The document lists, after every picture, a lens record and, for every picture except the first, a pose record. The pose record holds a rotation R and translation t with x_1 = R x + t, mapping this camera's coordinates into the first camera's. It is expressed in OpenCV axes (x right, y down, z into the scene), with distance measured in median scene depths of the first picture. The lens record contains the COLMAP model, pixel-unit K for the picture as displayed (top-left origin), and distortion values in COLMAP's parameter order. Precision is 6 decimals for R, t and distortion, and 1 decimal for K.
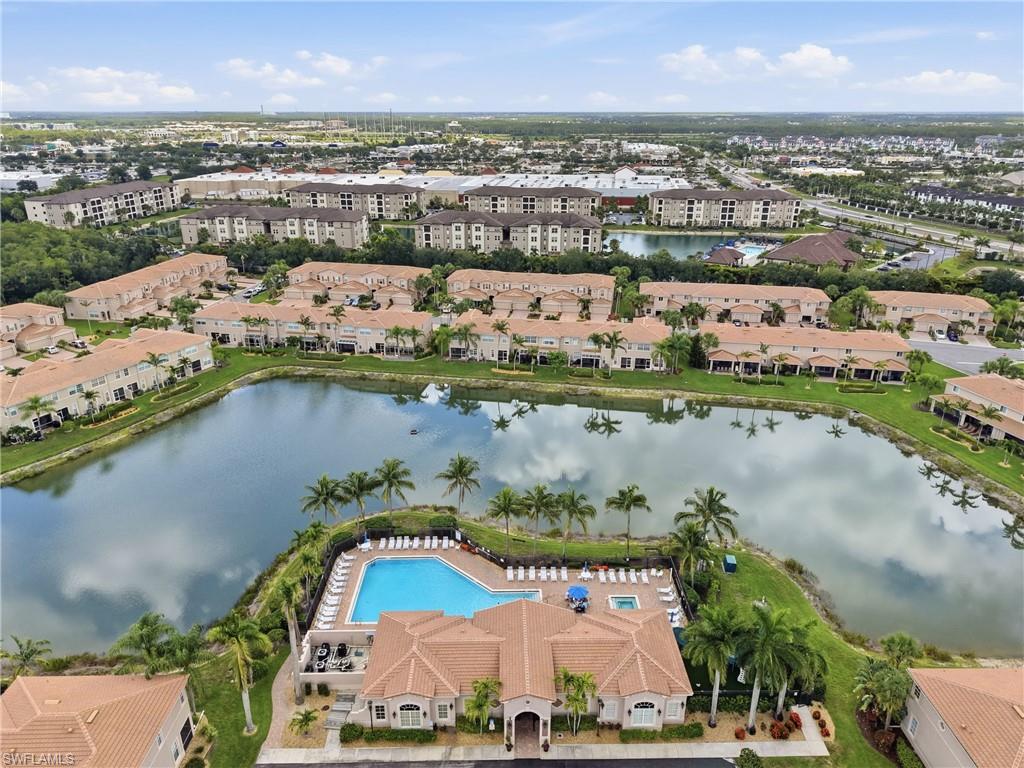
lens RADIAL K [[664.6, 0, 515.4], [0, 664.6, 405.7], [0, 0, 1]] dist [0.028938, -0.043678]
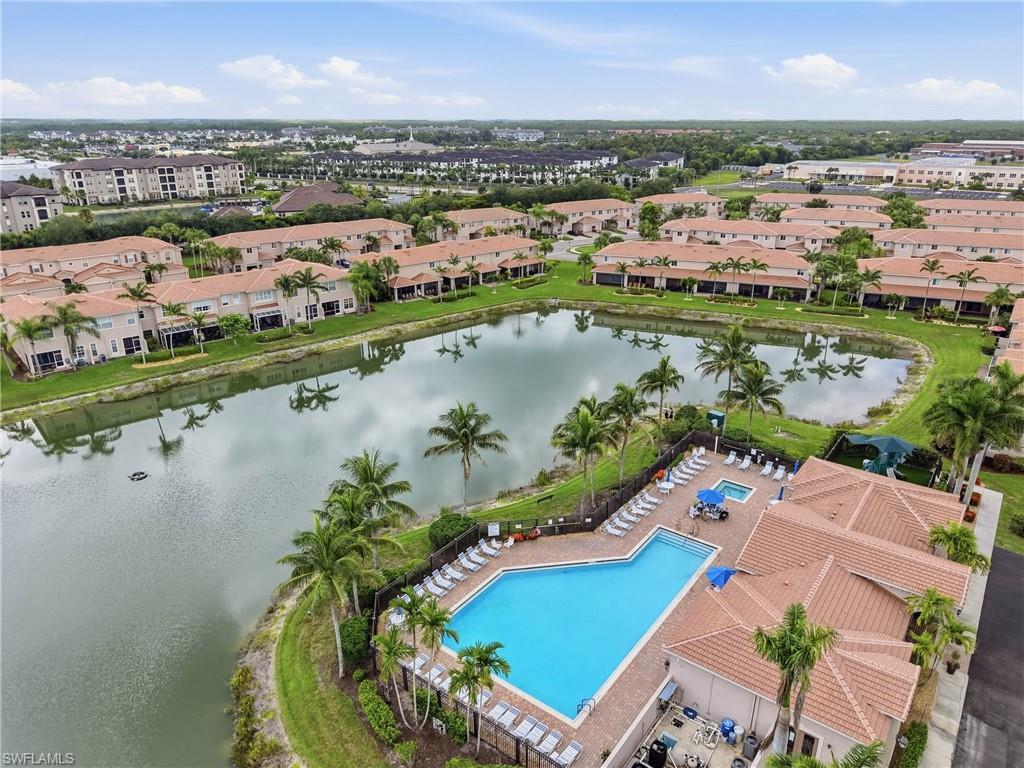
lens RADIAL K [[664.6, 0, 515.4], [0, 664.6, 405.7], [0, 0, 1]] dist [0.028938, -0.043678]
pose [[0.608571, -0.308164, 0.731215, -0.288747], [0.311848, 0.940245, 0.136715, 0.005461], [-0.729652, 0.144827, 0.668306, 0.328253]]
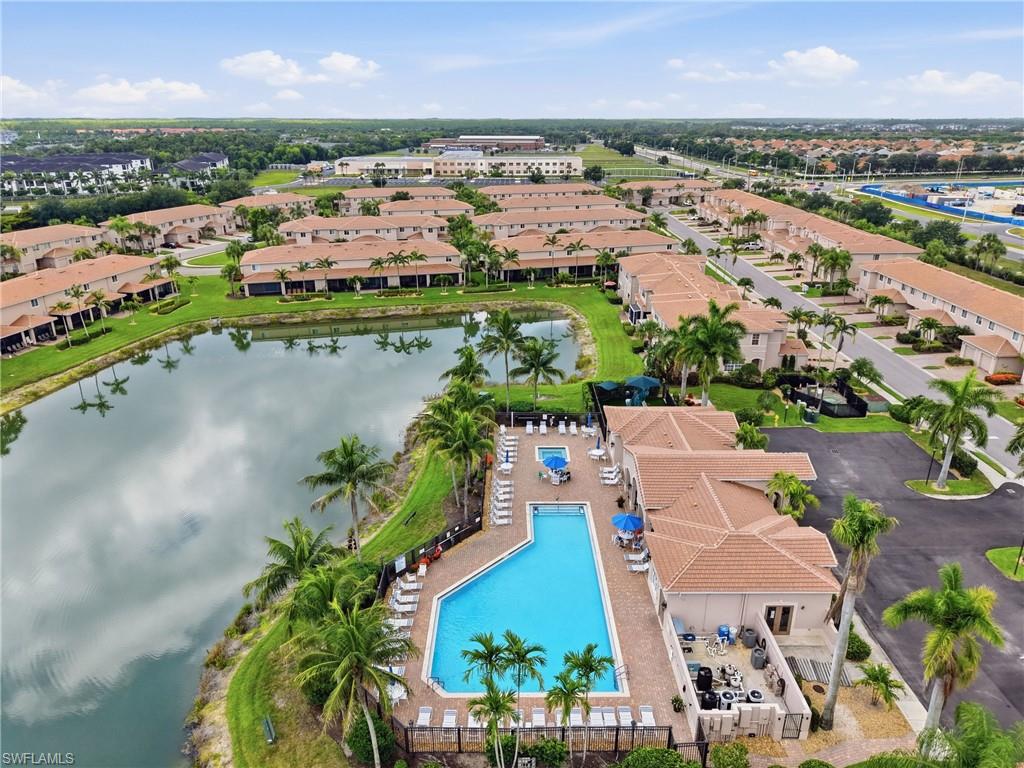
lens RADIAL K [[674.7, 0, 512.0], [0, 674.7, 384.0], [0, 0, 1]] dist [0.059006, -0.105910]
pose [[0.001743, -0.359167, 0.933272, -0.334867], [0.393360, 0.858283, 0.329573, -0.051704], [-0.919383, 0.366538, 0.142778, 0.457599]]
